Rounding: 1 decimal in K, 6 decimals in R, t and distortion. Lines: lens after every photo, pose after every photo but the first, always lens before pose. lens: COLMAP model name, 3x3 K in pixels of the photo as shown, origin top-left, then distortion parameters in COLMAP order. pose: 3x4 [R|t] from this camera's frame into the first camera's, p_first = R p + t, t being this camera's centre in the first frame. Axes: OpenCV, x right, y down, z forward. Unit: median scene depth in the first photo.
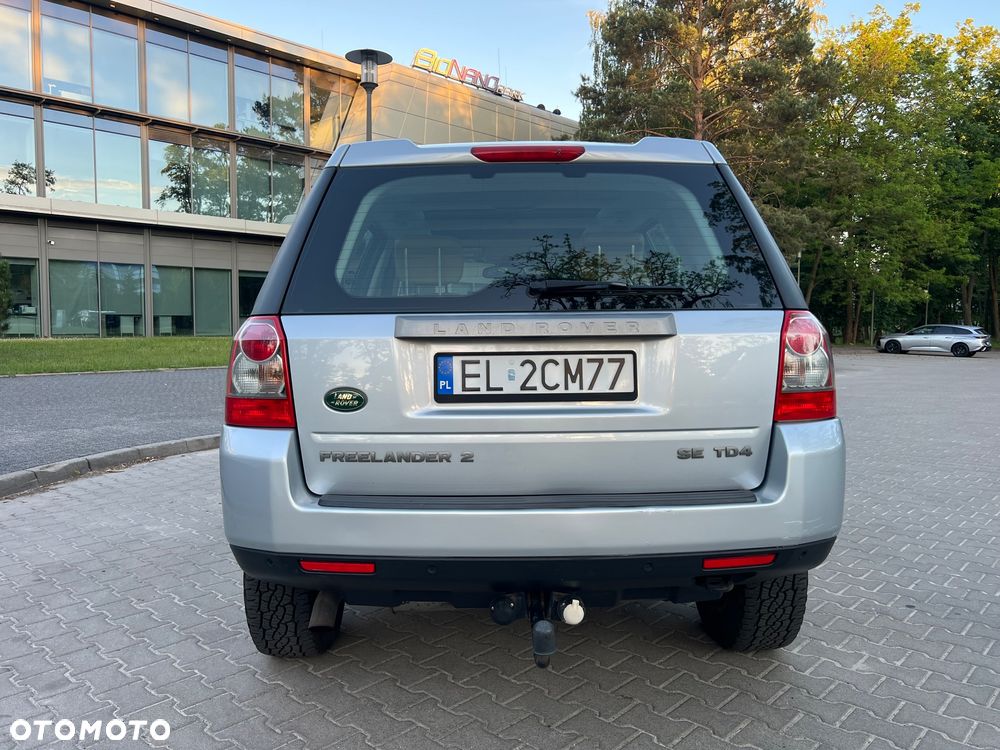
lens RADIAL K [[774.7, 0, 500.0], [0, 774.7, 375.0], [0, 0, 1]] dist [0.049451, -0.058140]
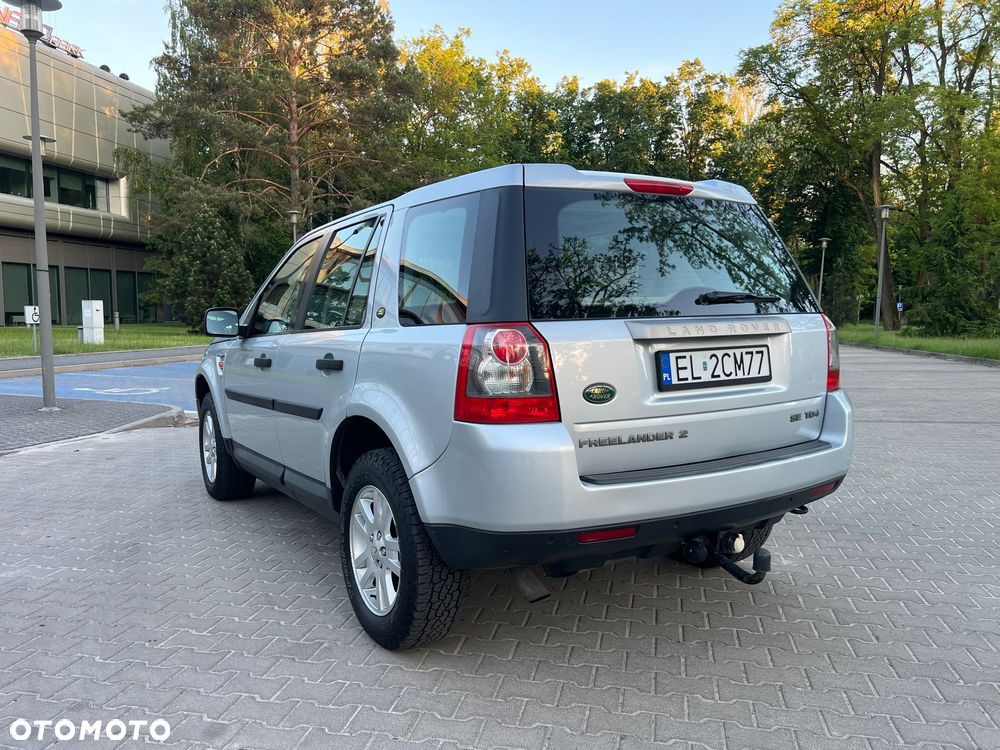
lens RADIAL K [[768.6, 0, 503.6], [0, 768.6, 380.9], [0, 0, 1]] dist [0.046271, -0.052567]
pose [[0.858066, -0.051653, 0.510936, -0.802508], [0.039261, 0.998615, 0.035019, -0.029325], [-0.512037, -0.009989, 0.858905, 0.069675]]
